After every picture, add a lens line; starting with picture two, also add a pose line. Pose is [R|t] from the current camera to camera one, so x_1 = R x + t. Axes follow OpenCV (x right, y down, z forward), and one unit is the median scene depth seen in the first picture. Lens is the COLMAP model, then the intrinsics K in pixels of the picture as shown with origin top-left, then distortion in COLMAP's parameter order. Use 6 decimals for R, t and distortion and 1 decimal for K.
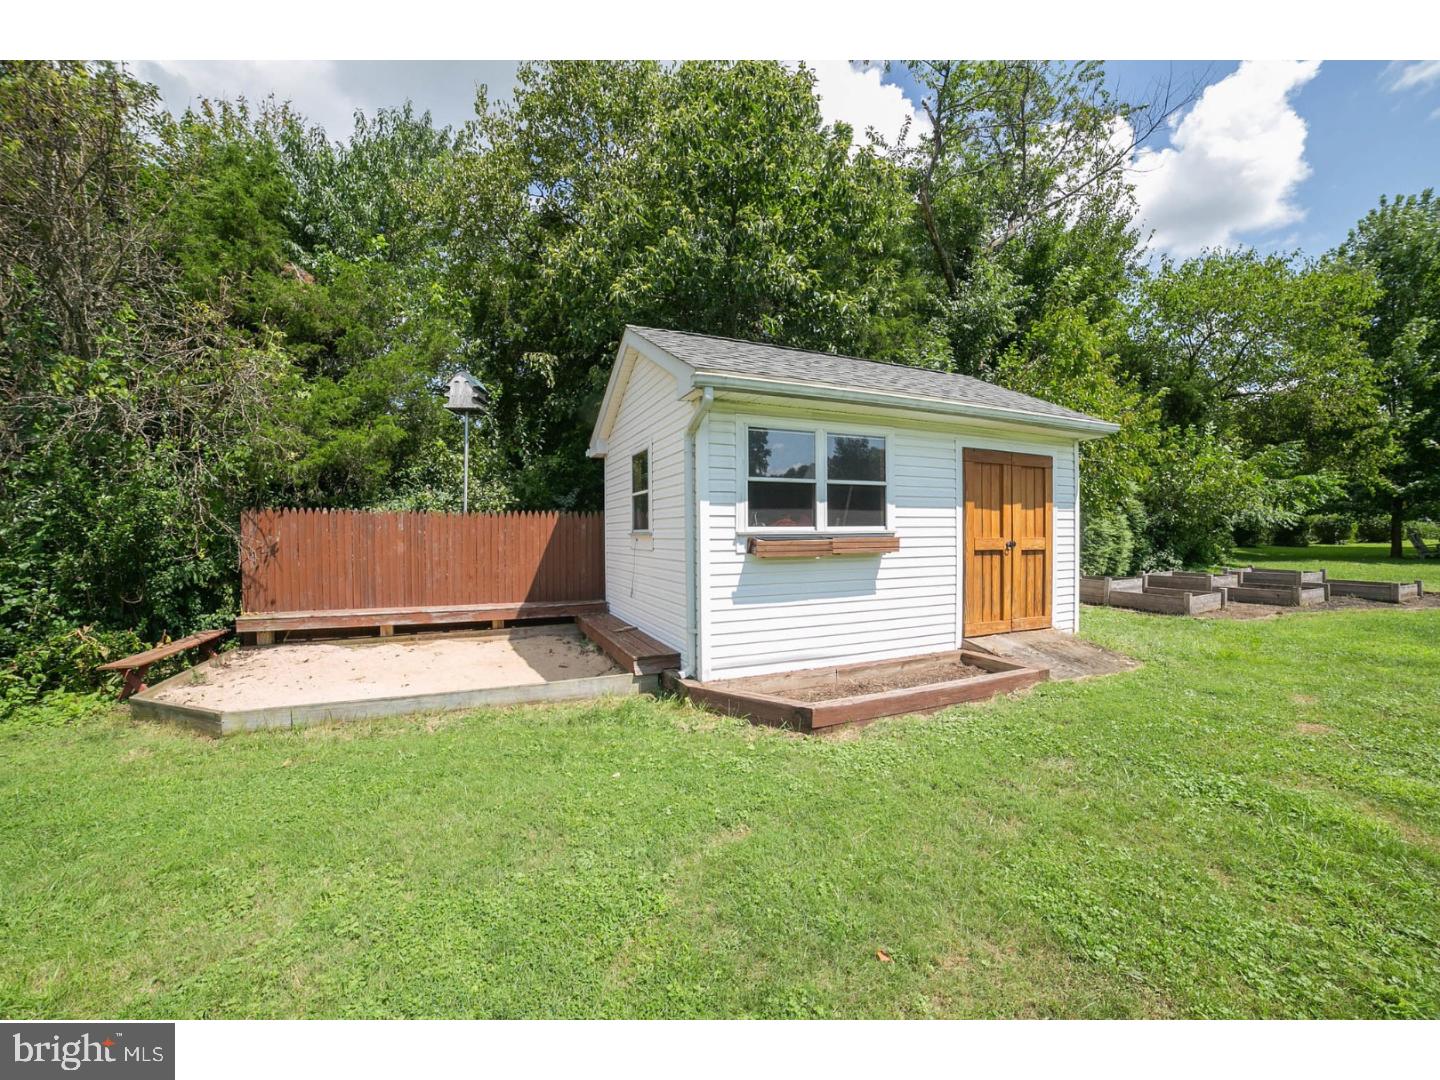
lens RADIAL K [[586.6, 0, 723.1], [0, 586.6, 529.2], [0, 0, 1]] dist [-0.105530, 0.036838]
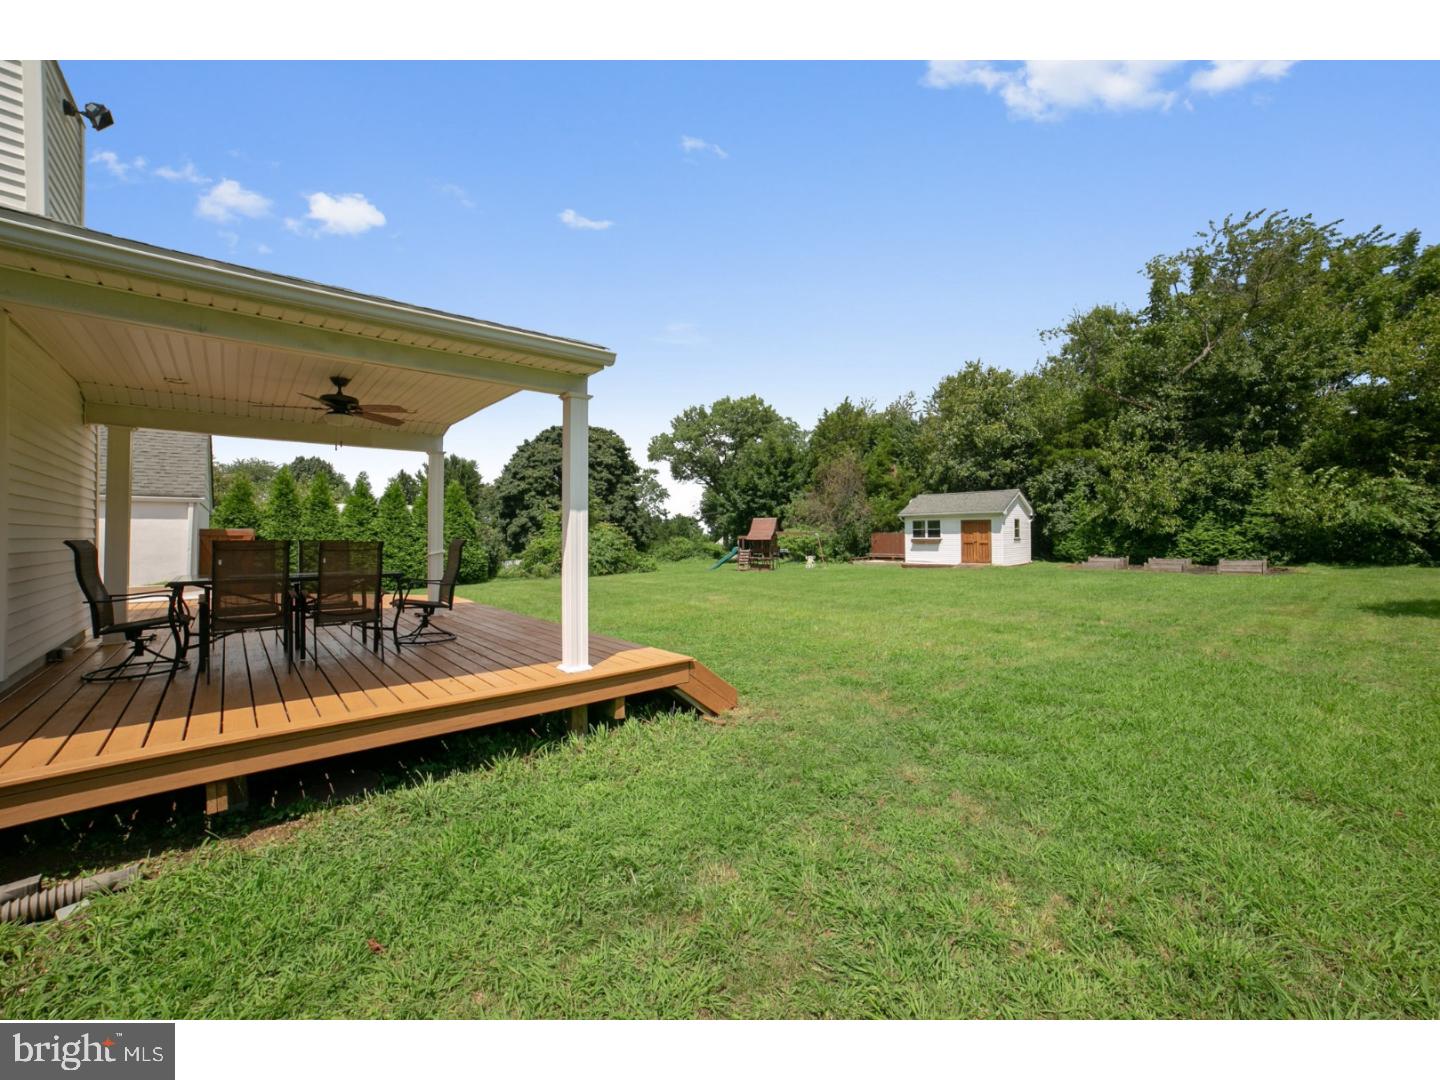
lens RADIAL K [[586.6, 0, 723.1], [0, 586.6, 529.2], [0, 0, 1]] dist [-0.105530, 0.036838]
pose [[0.294252, -0.007771, -0.955696, 4.418632], [0.013408, 0.999902, -0.004003, -0.081873], [0.955634, -0.011636, 0.294327, -2.175691]]
